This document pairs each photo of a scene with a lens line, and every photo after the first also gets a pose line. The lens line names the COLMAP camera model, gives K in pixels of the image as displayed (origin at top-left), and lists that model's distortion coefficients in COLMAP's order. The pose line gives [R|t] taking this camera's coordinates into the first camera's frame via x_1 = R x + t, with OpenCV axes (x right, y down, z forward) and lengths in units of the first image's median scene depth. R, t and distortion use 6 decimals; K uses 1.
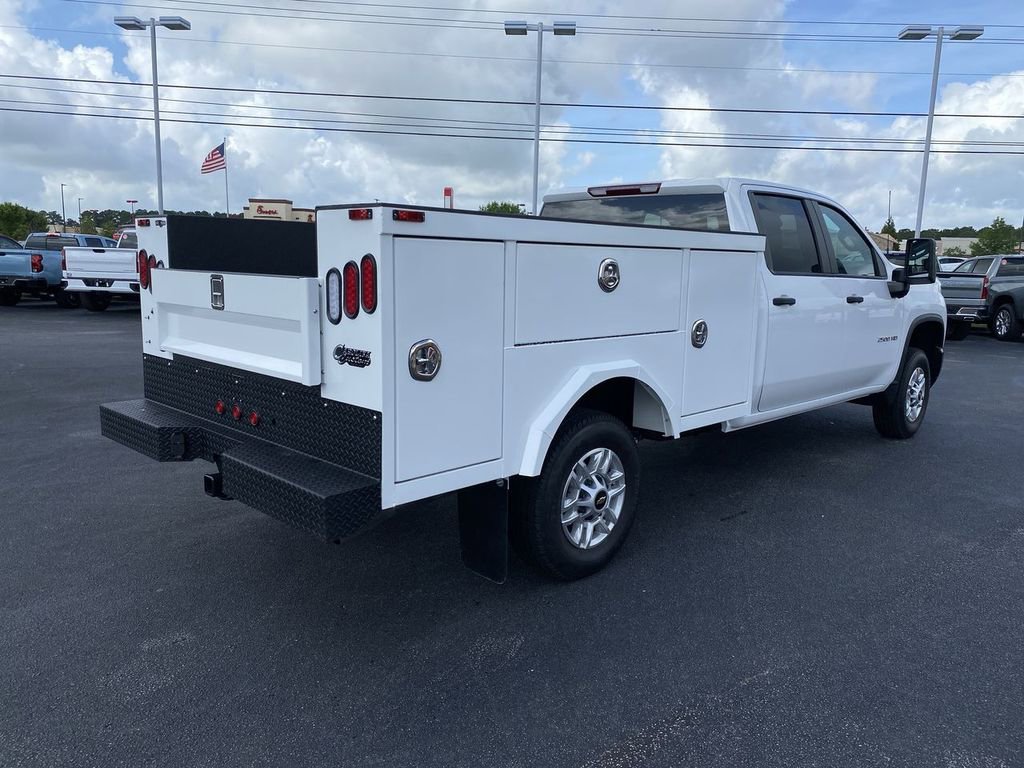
lens RADIAL K [[790.3, 0, 512.0], [0, 790.3, 384.0], [0, 0, 1]] dist [0.004950, -0.000274]
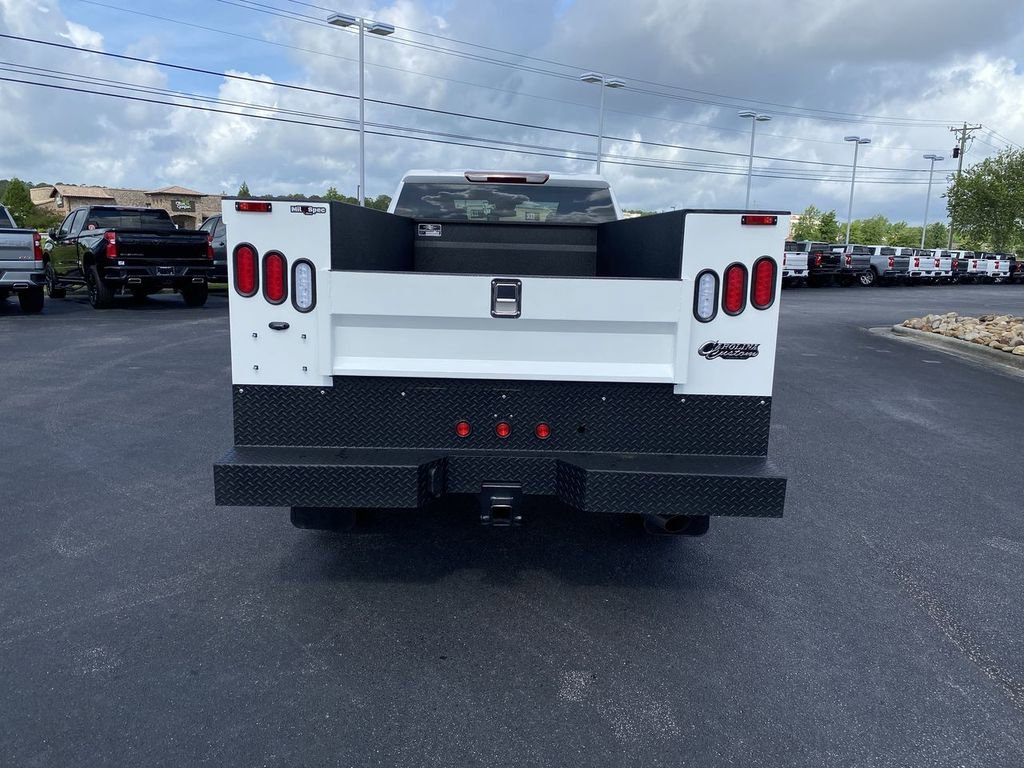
lens RADIAL K [[778.1, 0, 518.5], [0, 778.1, 387.5], [0, 0, 1]] dist [0.024505, -0.010191]
pose [[0.702267, -0.138592, 0.698293, -0.841007], [0.102116, 0.990335, 0.093858, -0.083374], [-0.704552, 0.005394, 0.709632, 0.323064]]
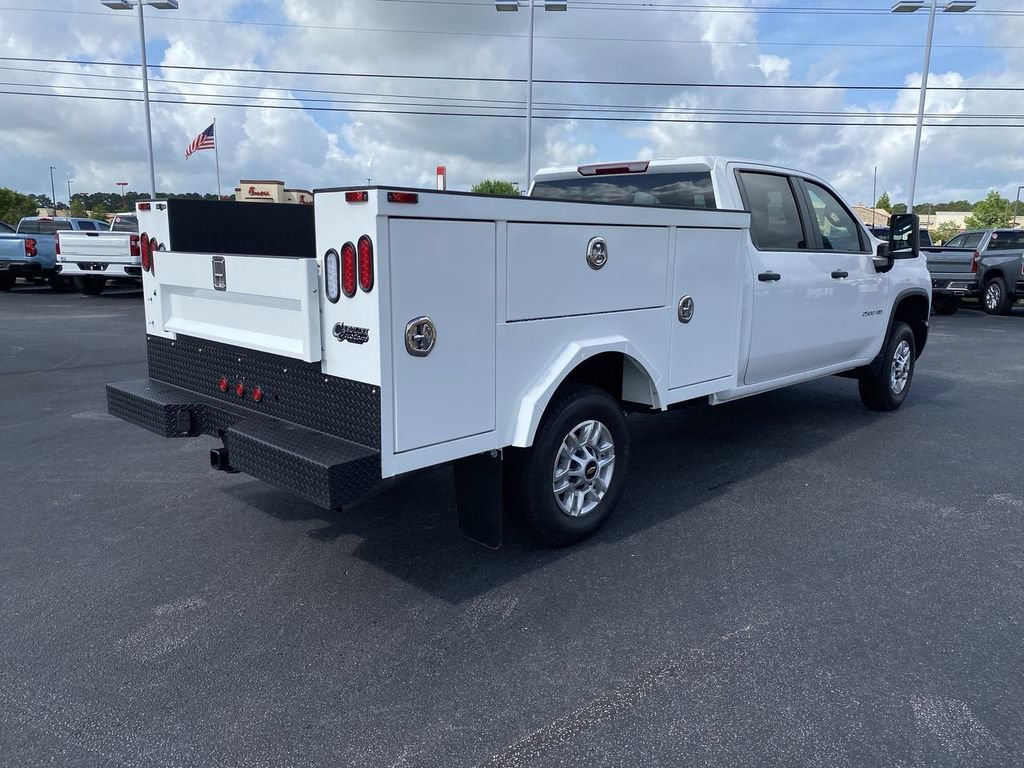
lens RADIAL K [[788.9, 0, 509.7], [0, 788.9, 388.7], [0, 0, 1]] dist [0.008602, -0.003212]
pose [[0.999934, -0.011114, 0.002896, 0.002999], [0.011017, 0.999438, 0.031648, 0.005274], [-0.003246, -0.031614, 0.999495, -0.034304]]
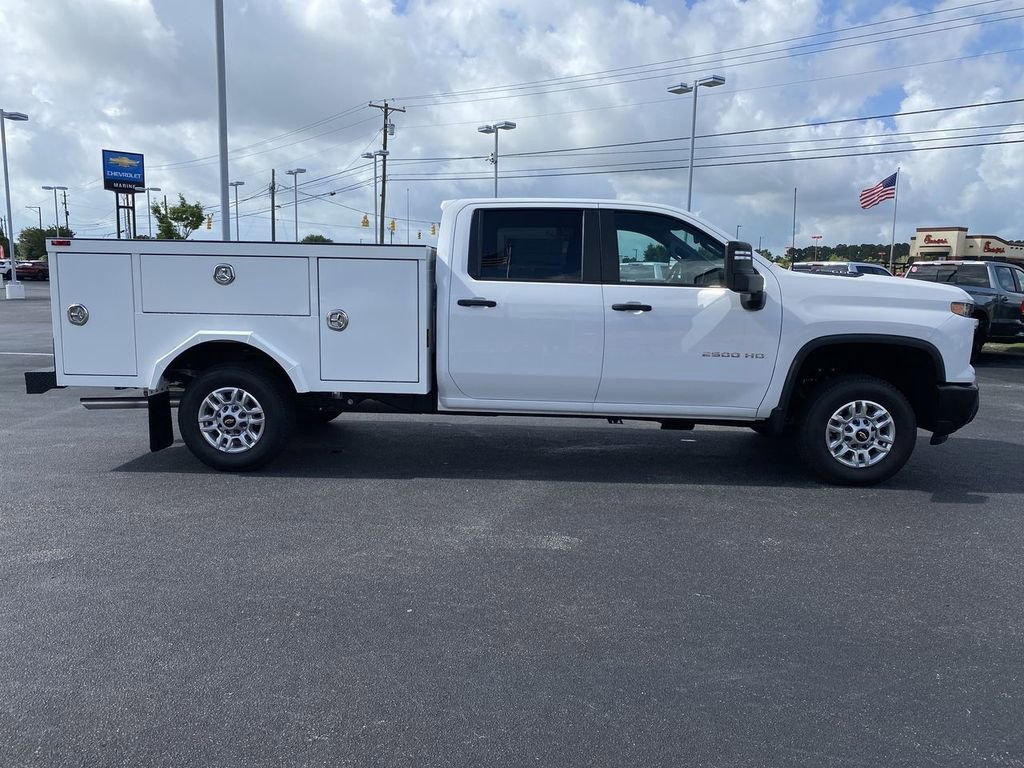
lens RADIAL K [[811.2, 0, 500.7], [0, 811.2, 383.4], [0, 0, 1]] dist [0.004648, -0.003941]
pose [[0.660925, 0.085301, -0.745588, 1.522678], [-0.120378, 0.992704, 0.006864, 0.000177], [0.740734, 0.085216, 0.666372, 0.310152]]
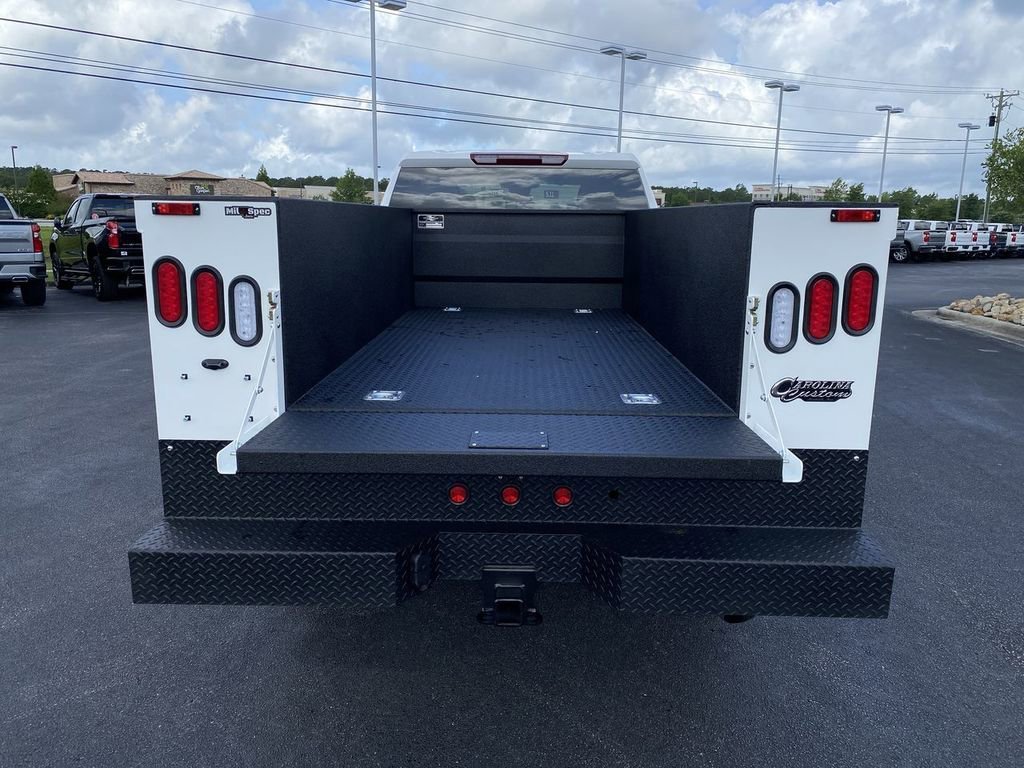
lens RADIAL K [[780.0, 0, 512.0], [0, 780.0, 384.0], [0, 0, 1]] dist [0.009786, 0.003306]
pose [[0.724508, -0.160243, 0.670381, -0.697112], [0.114443, 0.987067, 0.112258, -0.120777], [-0.679699, -0.004611, 0.733477, 0.451206]]
